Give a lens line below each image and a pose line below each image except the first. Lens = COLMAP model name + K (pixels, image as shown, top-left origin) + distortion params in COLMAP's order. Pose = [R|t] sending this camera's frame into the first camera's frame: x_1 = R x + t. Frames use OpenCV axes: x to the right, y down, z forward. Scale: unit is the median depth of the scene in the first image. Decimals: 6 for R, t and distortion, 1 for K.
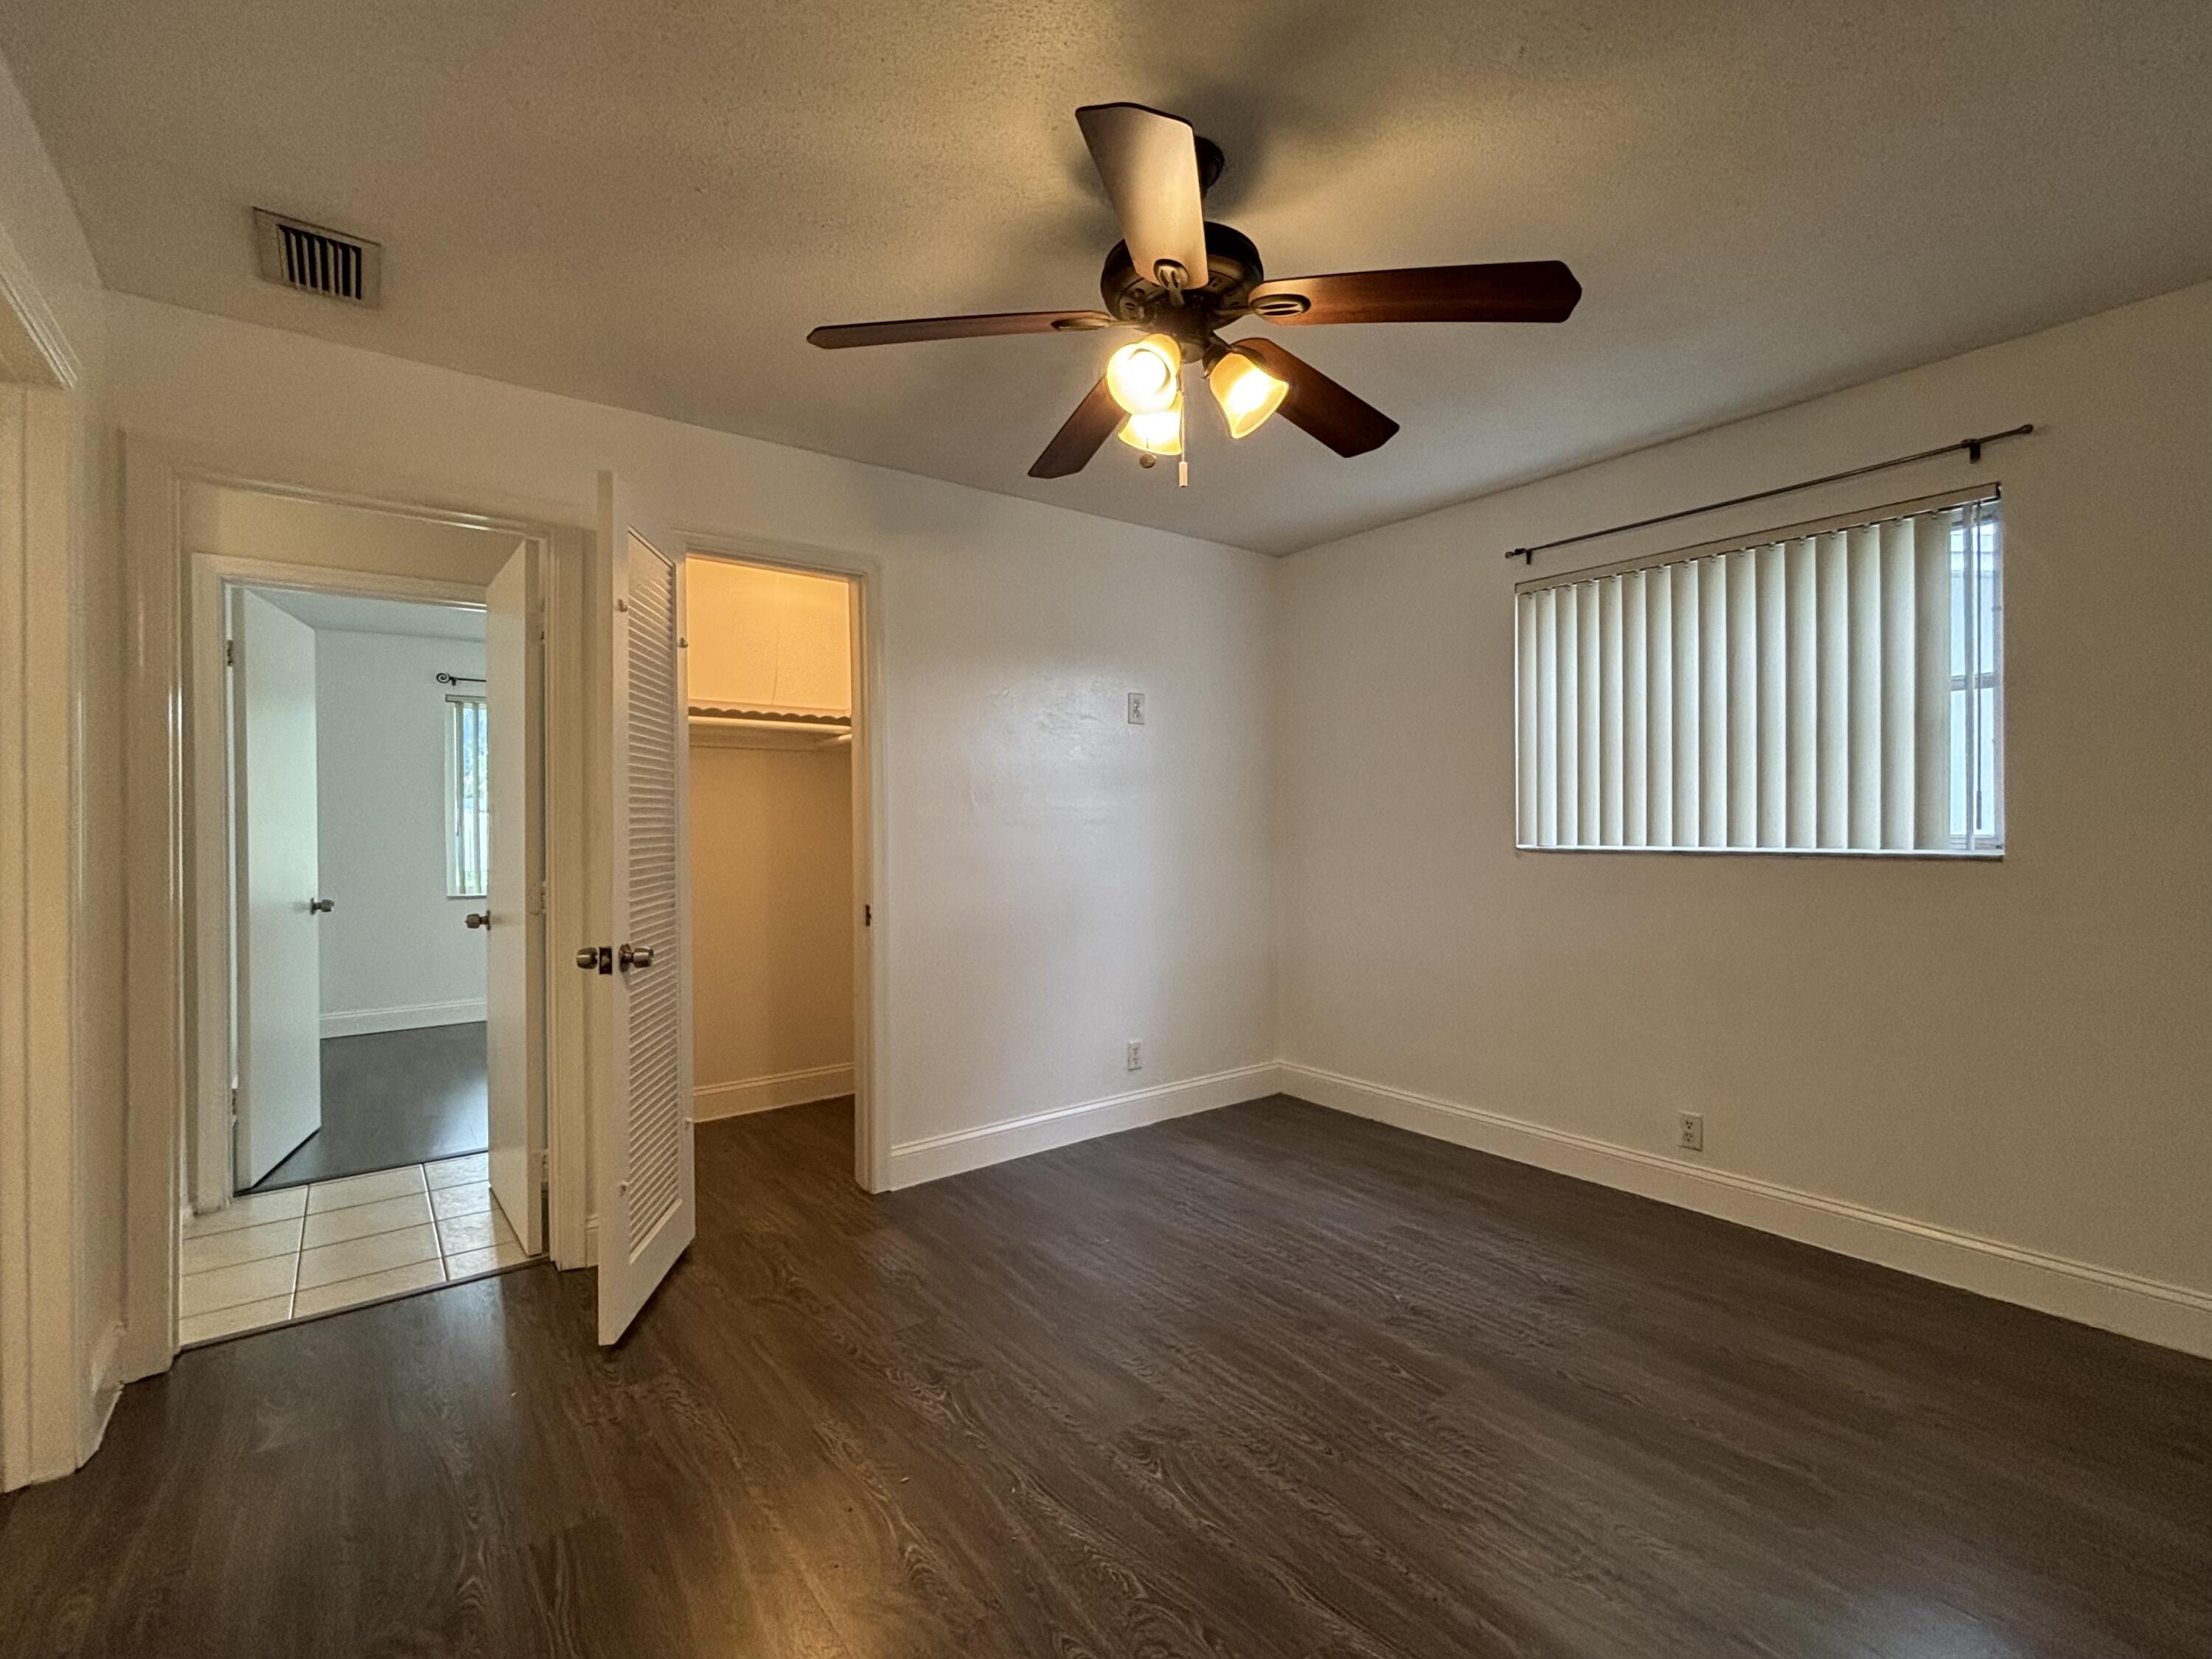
lens RADIAL K [[979.8, 0, 1093.1], [0, 979.8, 819.1], [0, 0, 1]] dist [-0.002287, -0.000055]
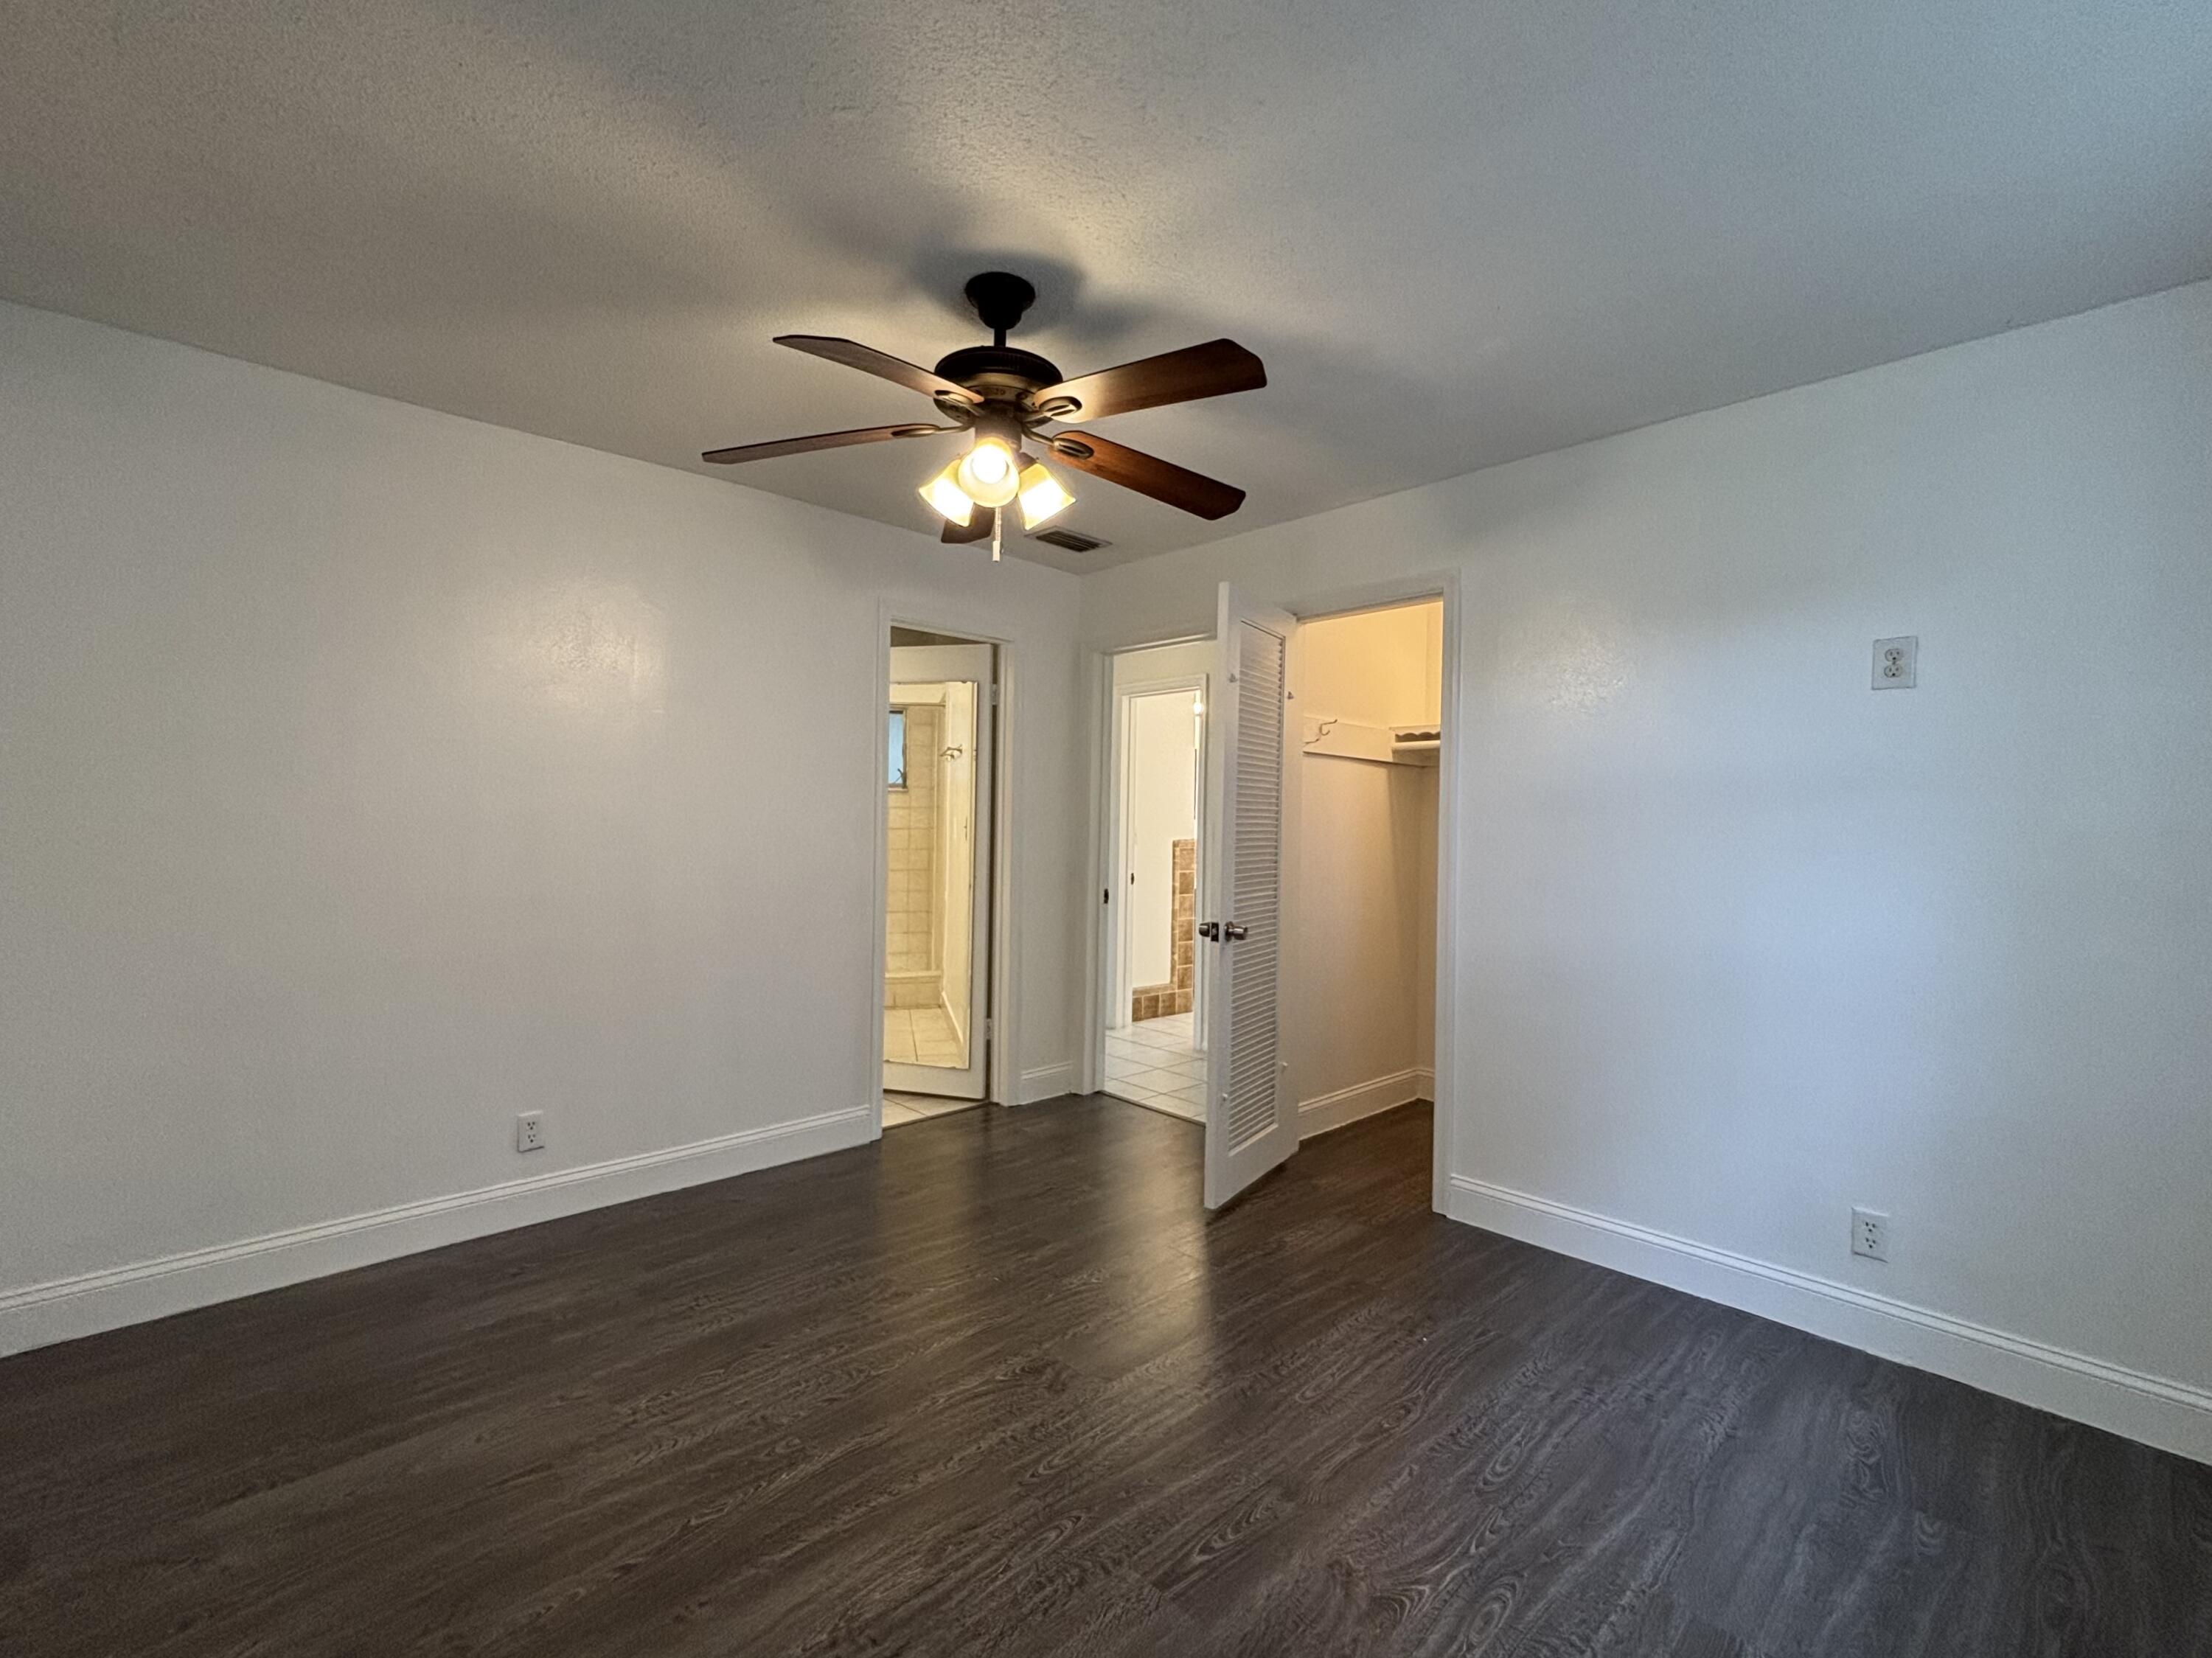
lens RADIAL K [[955.8, 0, 1106.0], [0, 955.8, 829.0], [0, 0, 1]] dist [0.017197, 0.000077]
pose [[0.123824, 0.009321, -0.992260, 0.827595], [-0.012463, 0.999892, 0.007838, -0.013124], [0.992226, 0.011396, 0.123927, 0.641622]]
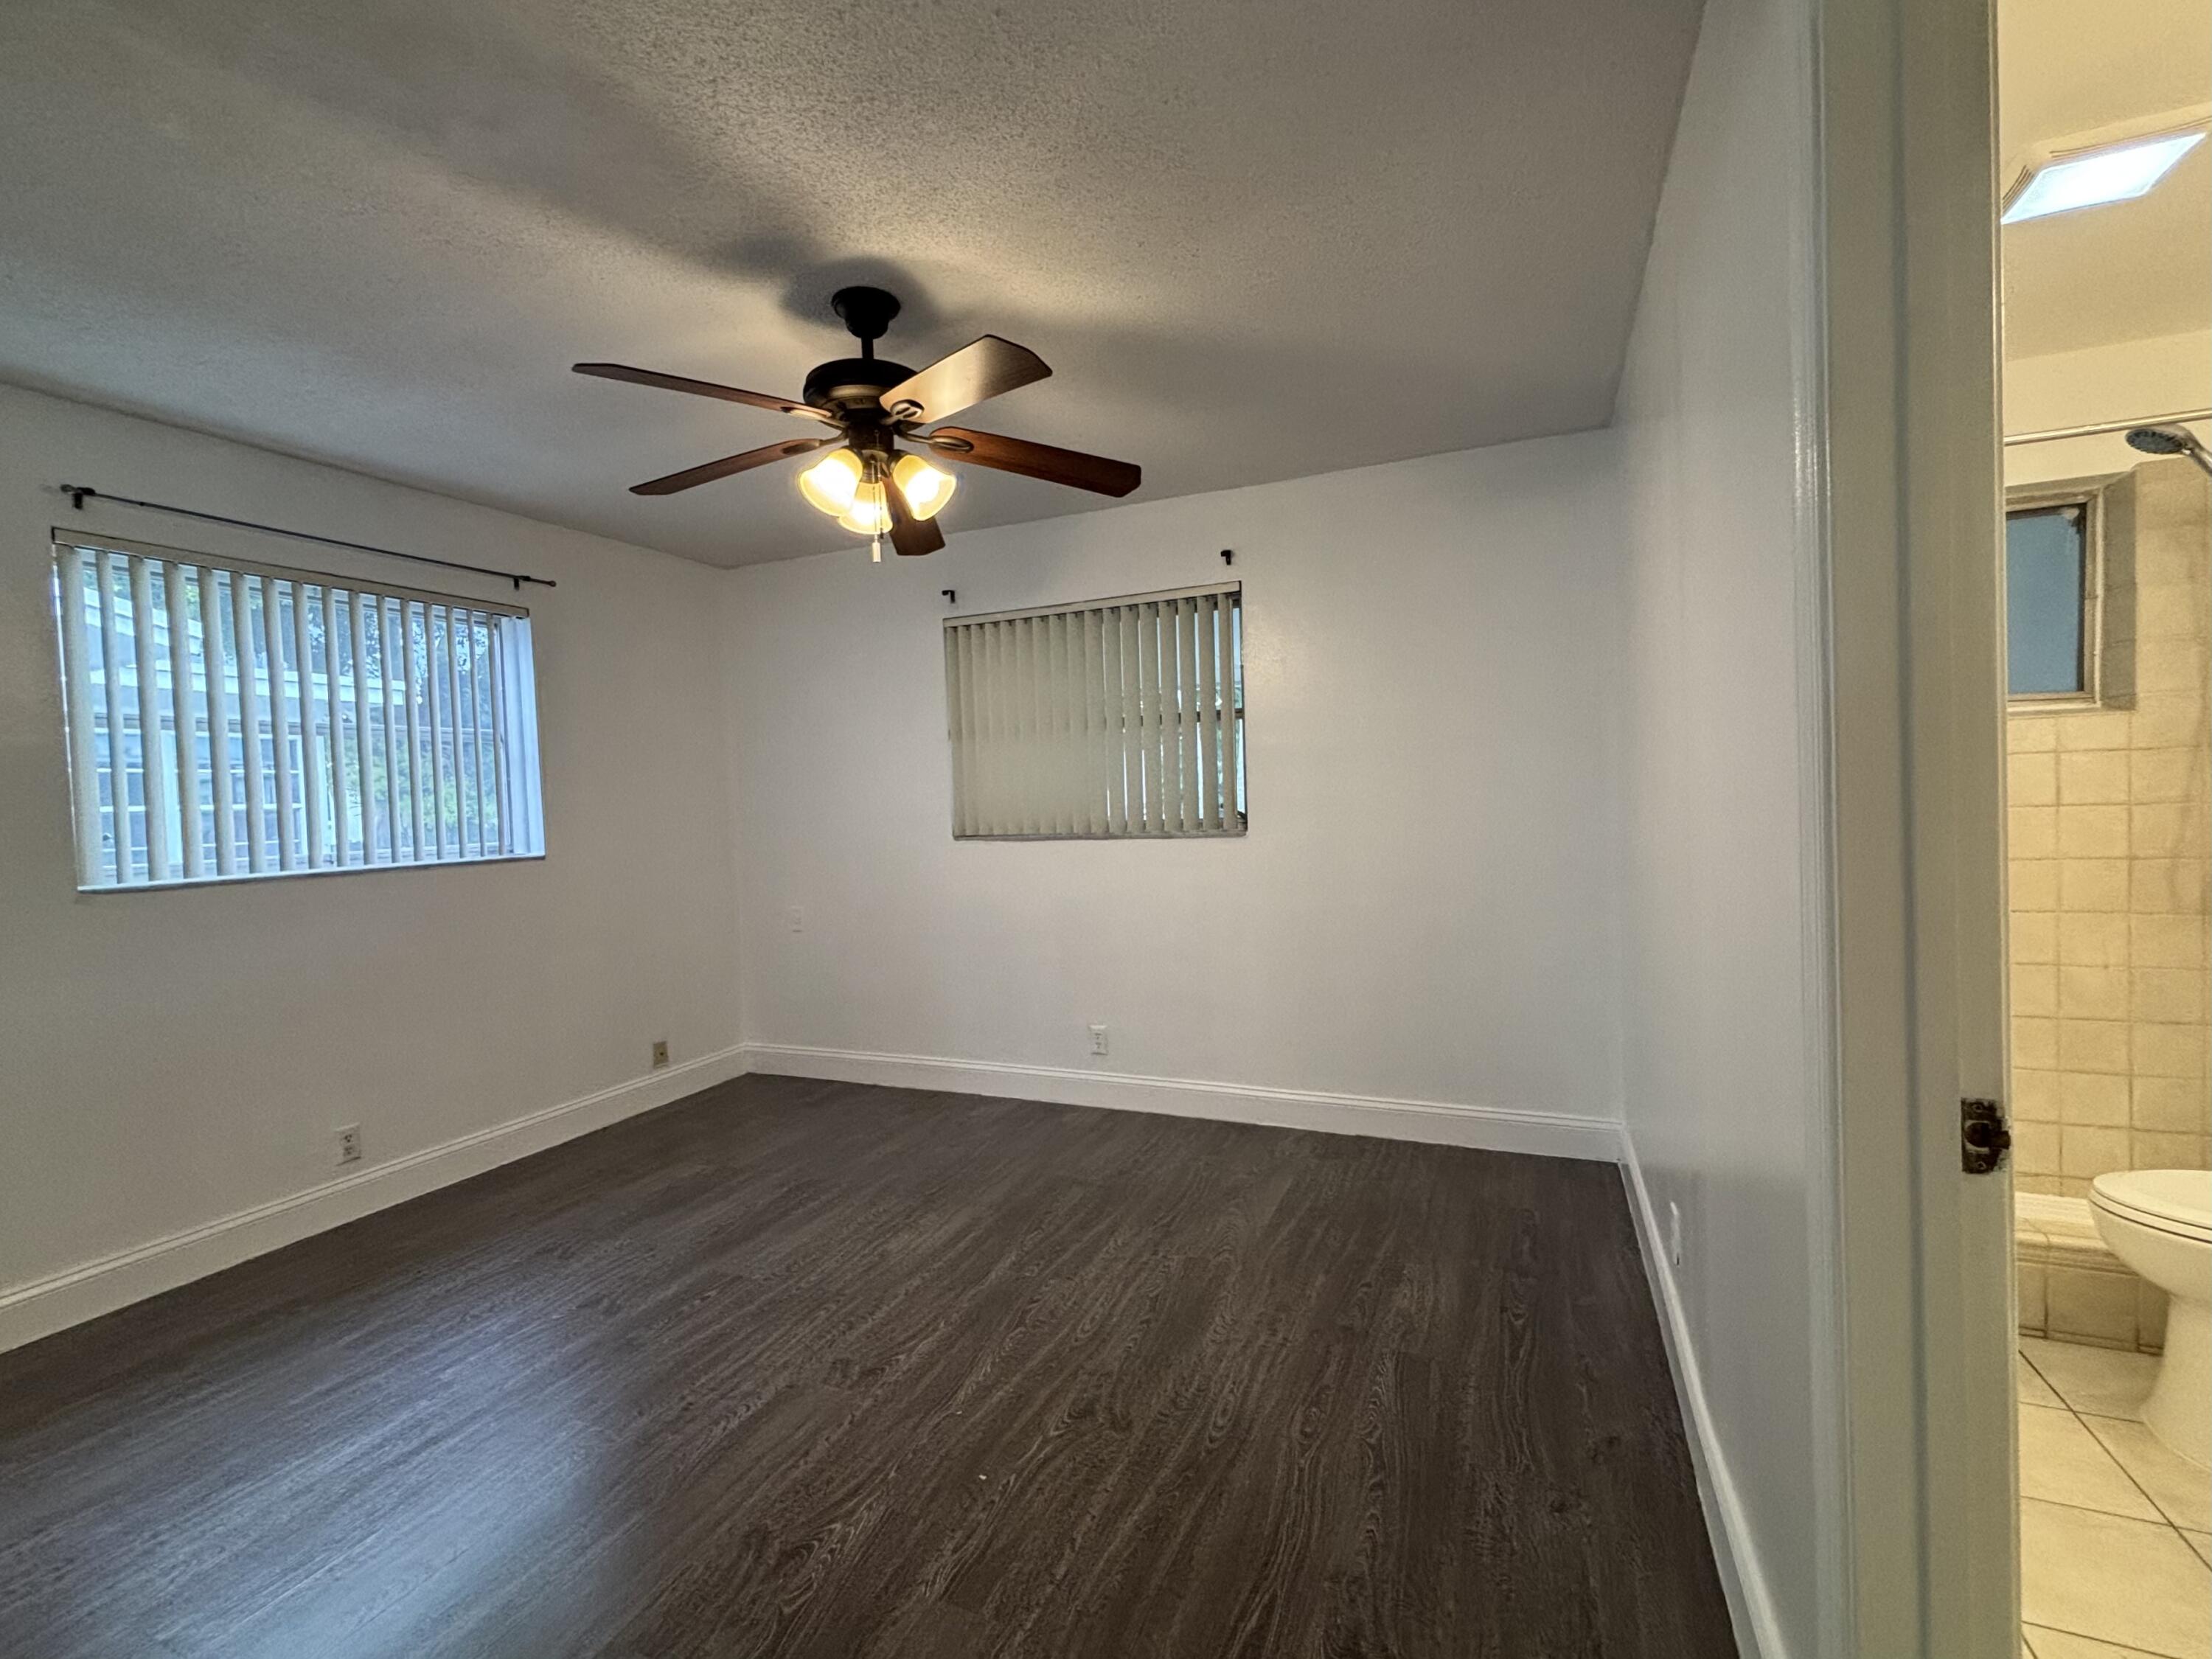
lens RADIAL K [[979.8, 0, 1093.1], [0, 979.8, 819.1], [0, 0, 1]] dist [-0.002287, -0.000055]
pose [[-0.483595, 0.003749, 0.875284, -0.744569], [0.036427, 0.999211, 0.015846, -0.010768], [-0.874534, 0.039547, -0.483350, 0.893293]]
